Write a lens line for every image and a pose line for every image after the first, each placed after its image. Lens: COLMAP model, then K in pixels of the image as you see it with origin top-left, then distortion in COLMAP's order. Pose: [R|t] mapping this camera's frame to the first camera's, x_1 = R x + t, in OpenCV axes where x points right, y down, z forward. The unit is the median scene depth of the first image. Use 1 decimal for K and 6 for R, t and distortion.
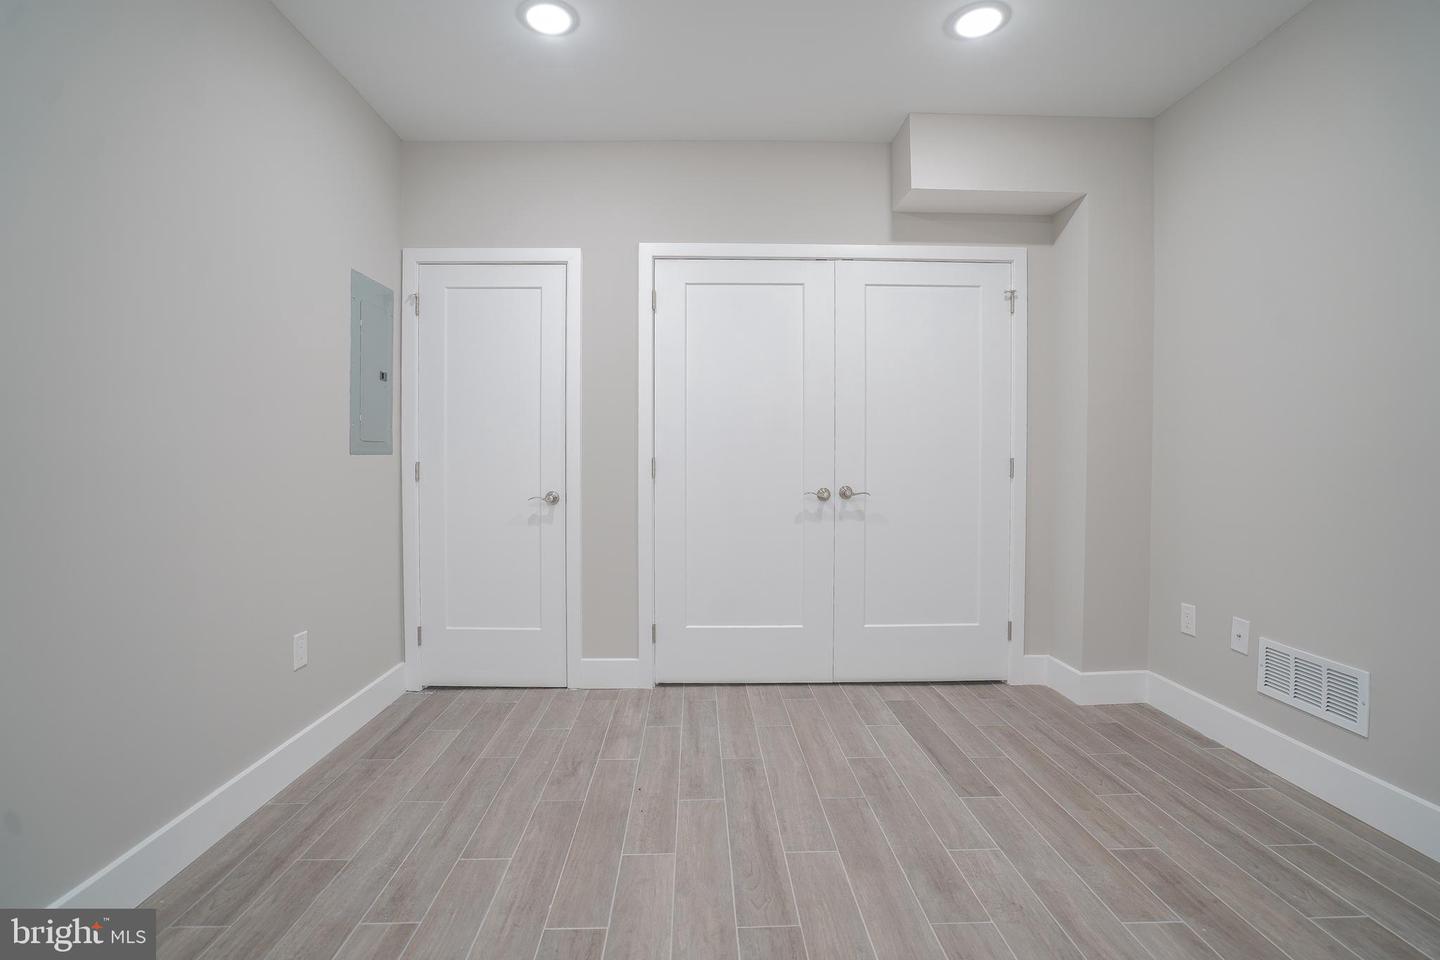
lens RADIAL K [[670.2, 0, 717.1], [0, 670.2, 486.3], [0, 0, 1]] dist [-0.061699, 0.026298]
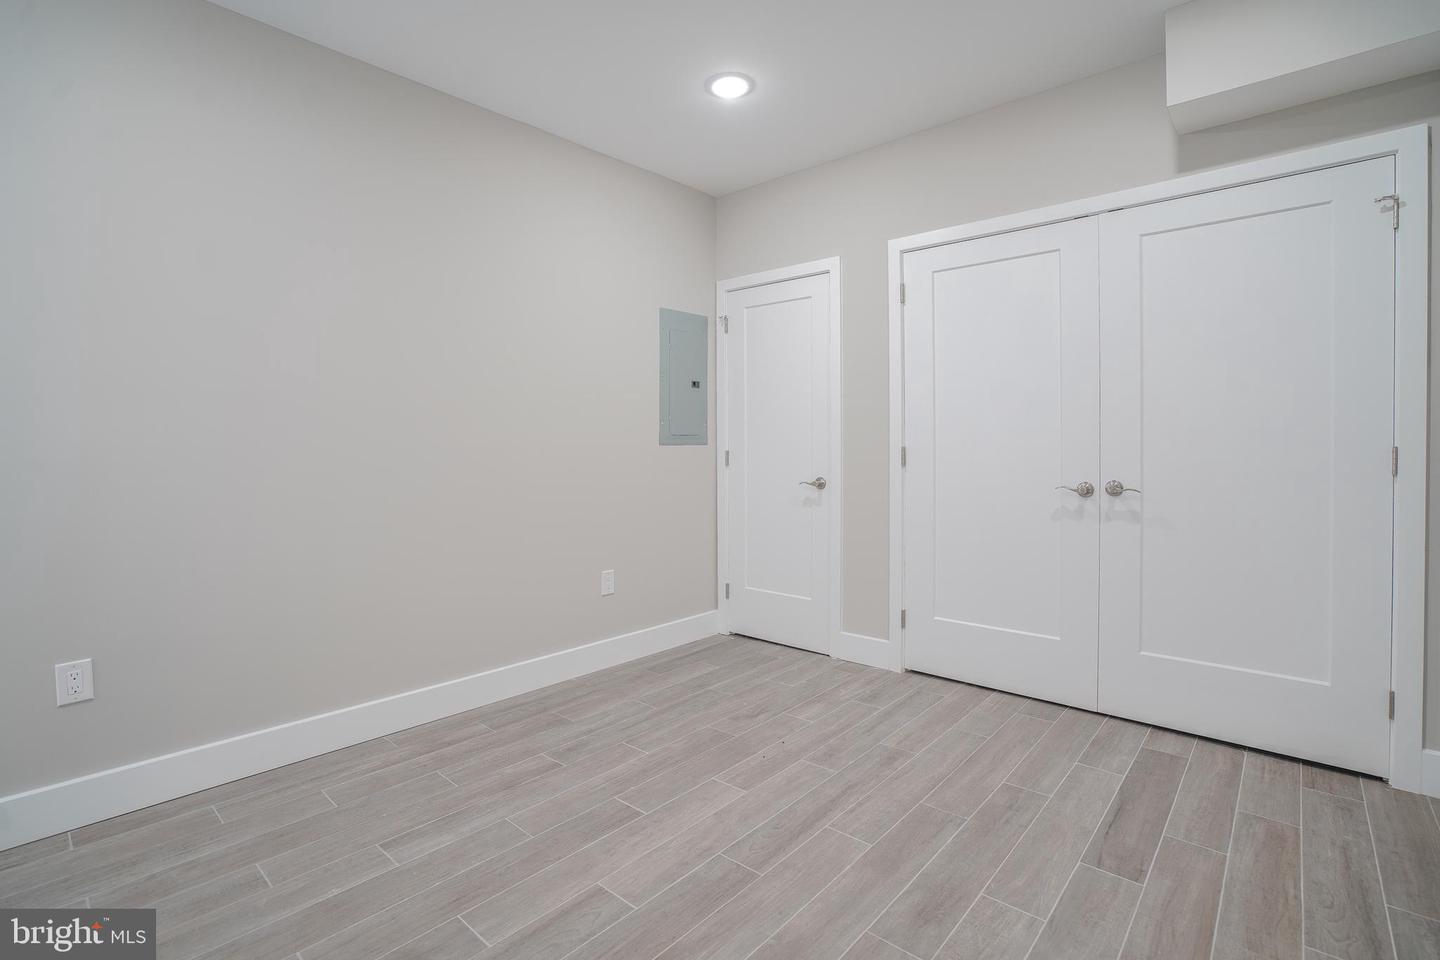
lens RADIAL K [[670.3, 0, 723.7], [0, 670.3, 469.4], [0, 0, 1]] dist [-0.060495, 0.025261]
pose [[0.738164, 0.020338, -0.674315, 0.417299], [-0.022193, 0.999737, 0.005859, -0.009106], [0.674257, 0.010640, 0.738421, 0.067285]]
